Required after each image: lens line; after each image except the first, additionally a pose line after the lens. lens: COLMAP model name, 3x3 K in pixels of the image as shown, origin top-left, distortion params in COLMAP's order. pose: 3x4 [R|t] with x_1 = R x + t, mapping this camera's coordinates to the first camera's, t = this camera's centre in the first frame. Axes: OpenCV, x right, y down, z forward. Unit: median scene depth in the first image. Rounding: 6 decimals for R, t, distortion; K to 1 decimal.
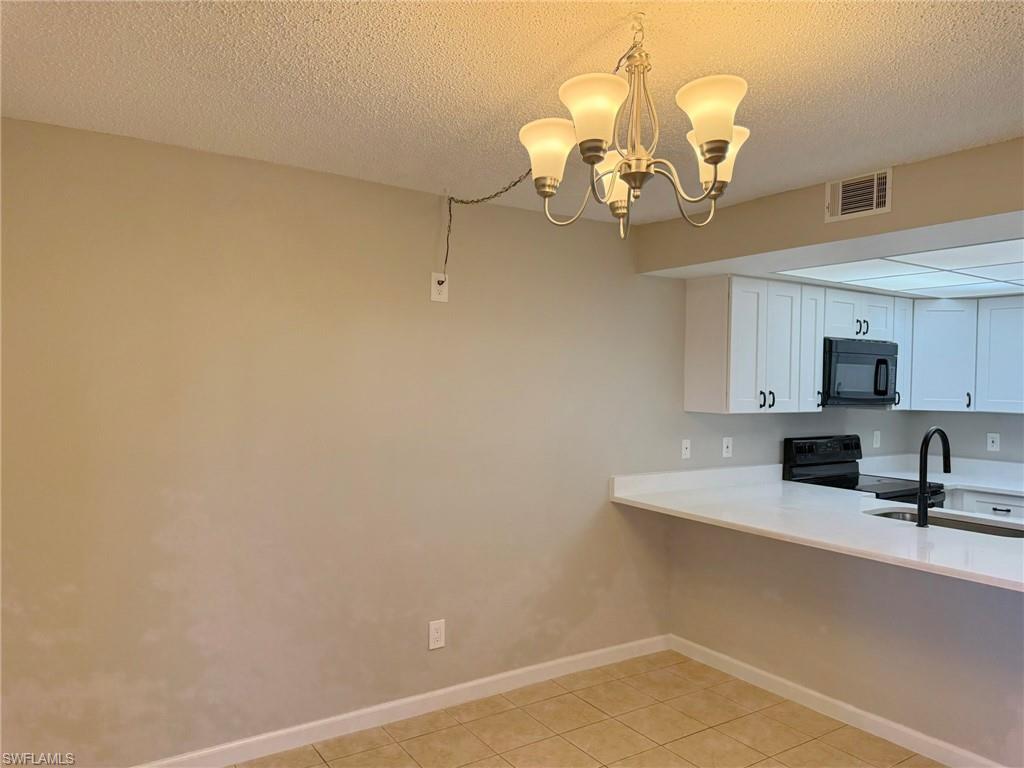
lens RADIAL K [[729.6, 0, 514.4], [0, 729.6, 387.5], [0, 0, 1]] dist [0.082497, -0.109710]
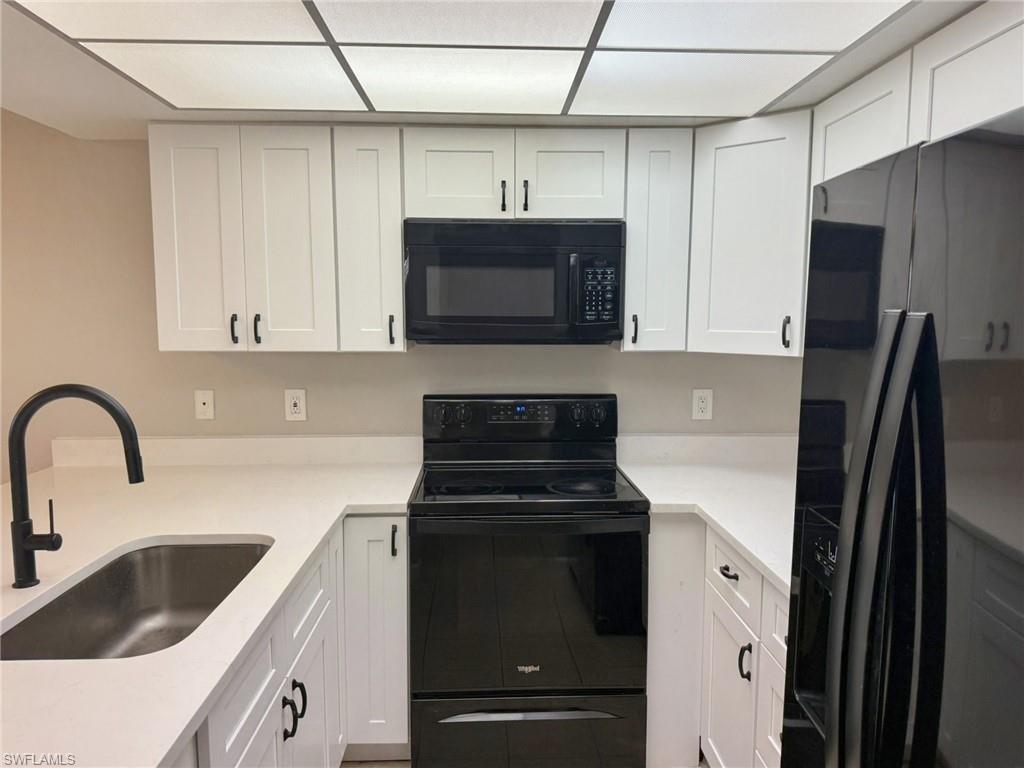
lens RADIAL K [[769.1, 0, 512.0], [0, 769.1, 384.0], [0, 0, 1]] dist [0.101975, -0.141284]
pose [[0.848431, 0.030833, -0.528407, 0.852895], [0.006686, 0.997598, 0.068946, 0.019340], [0.529264, -0.062028, 0.846187, 0.565603]]
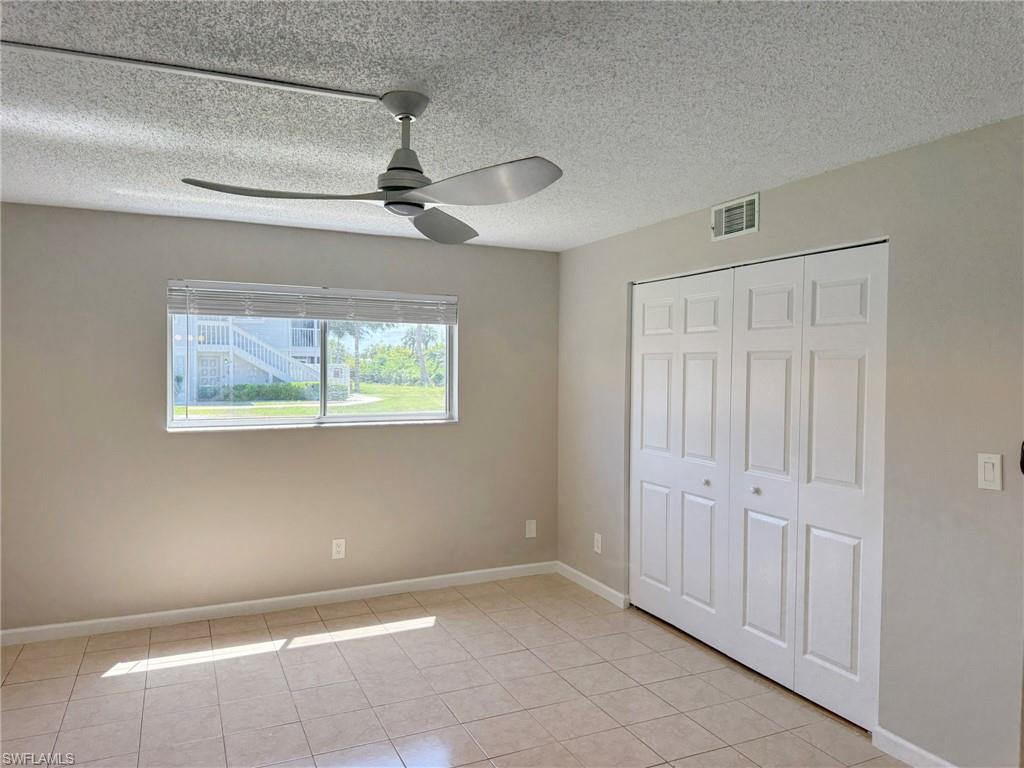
lens RADIAL K [[729.6, 0, 514.4], [0, 729.6, 387.5], [0, 0, 1]] dist [0.082497, -0.109710]
pose [[0.987770, -0.001550, -0.155910, 0.212963], [0.004443, 0.999824, 0.018211, -0.008512], [0.155854, -0.018681, 0.987603, -0.163097]]
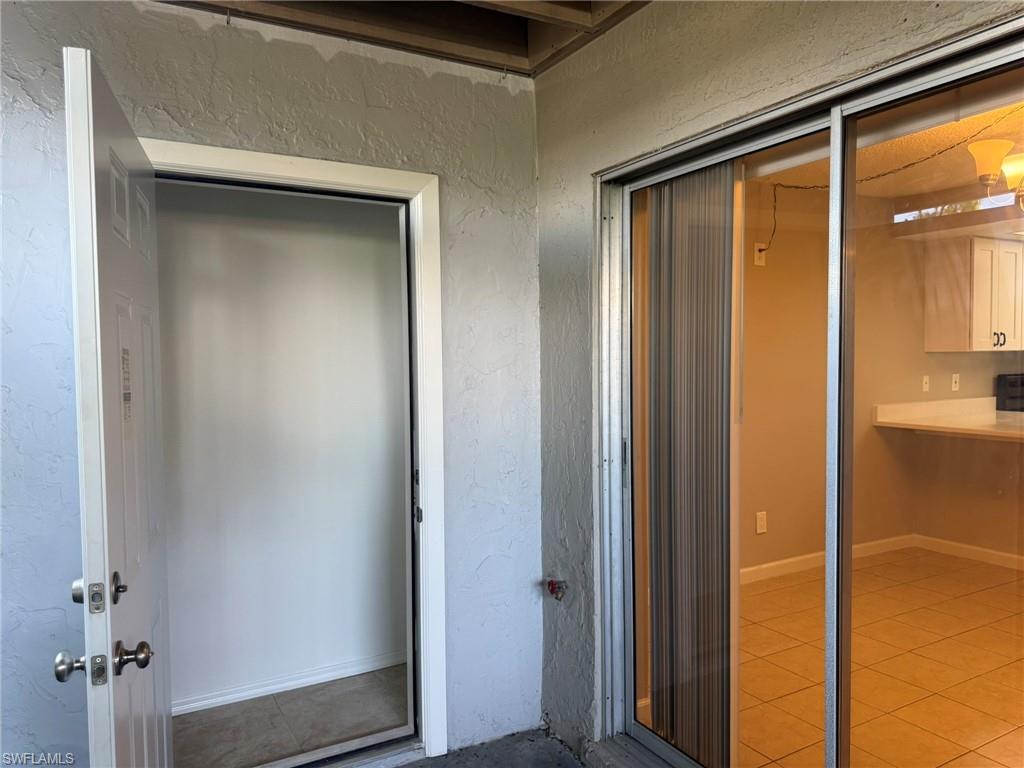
lens RADIAL K [[729.6, 0, 514.4], [0, 729.6, 387.5], [0, 0, 1]] dist [0.082497, -0.109710]
pose [[0.997124, -0.023429, -0.072071, -0.355637], [0.025909, 0.999097, 0.033678, 0.032998], [0.071217, -0.035449, 0.996831, -0.259946]]
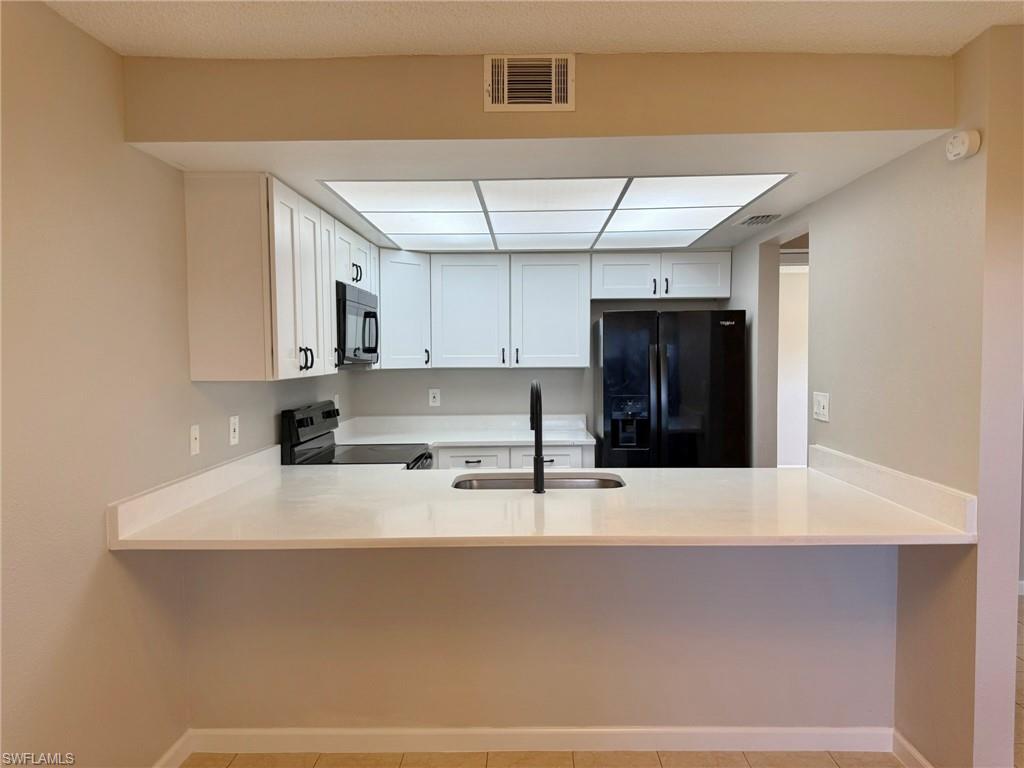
lens RADIAL K [[722.7, 0, 512.3], [0, 722.7, 389.4], [0, 0, 1]] dist [0.134670, -0.216290]
pose [[0.569696, -0.060755, 0.819607, -0.136008], [0.025809, 0.998095, 0.056047, 0.011001], [-0.821450, -0.010776, 0.570179, 0.411157]]
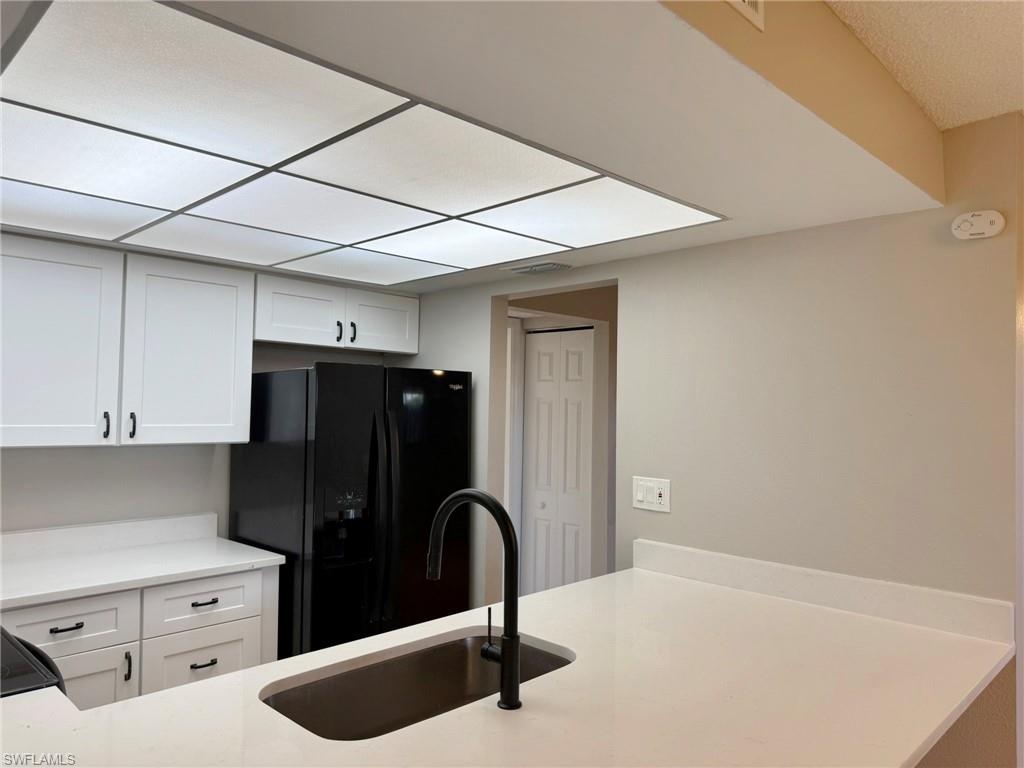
lens RADIAL K [[729.6, 0, 514.4], [0, 729.6, 387.5], [0, 0, 1]] dist [0.082497, -0.109710]
pose [[-0.211771, 0.007627, 0.977290, 0.062047], [-0.007402, 0.999928, -0.009408, -0.008520], [-0.977291, -0.009227, -0.211699, 0.852217]]
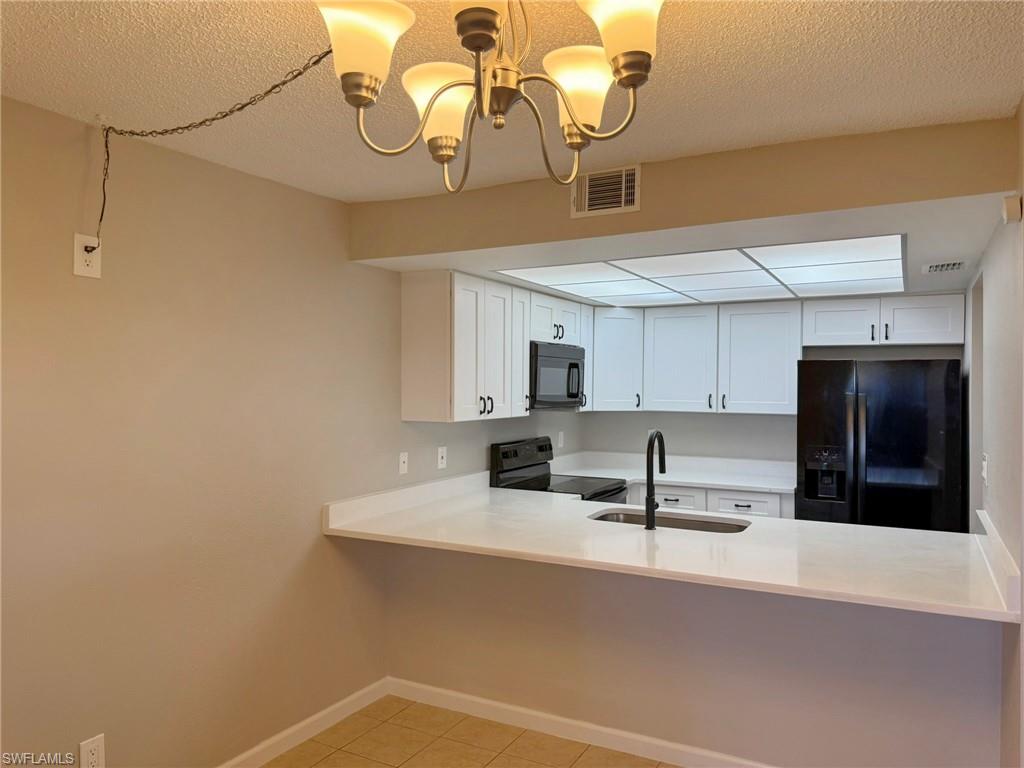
lens RADIAL K [[722.7, 0, 512.3], [0, 722.7, 389.4], [0, 0, 1]] dist [0.134670, -0.216290]
pose [[0.883598, -0.014543, 0.468020, -0.060836], [0.014858, 0.999885, 0.003018, -0.006412], [-0.468011, 0.004288, 0.883712, 0.161859]]
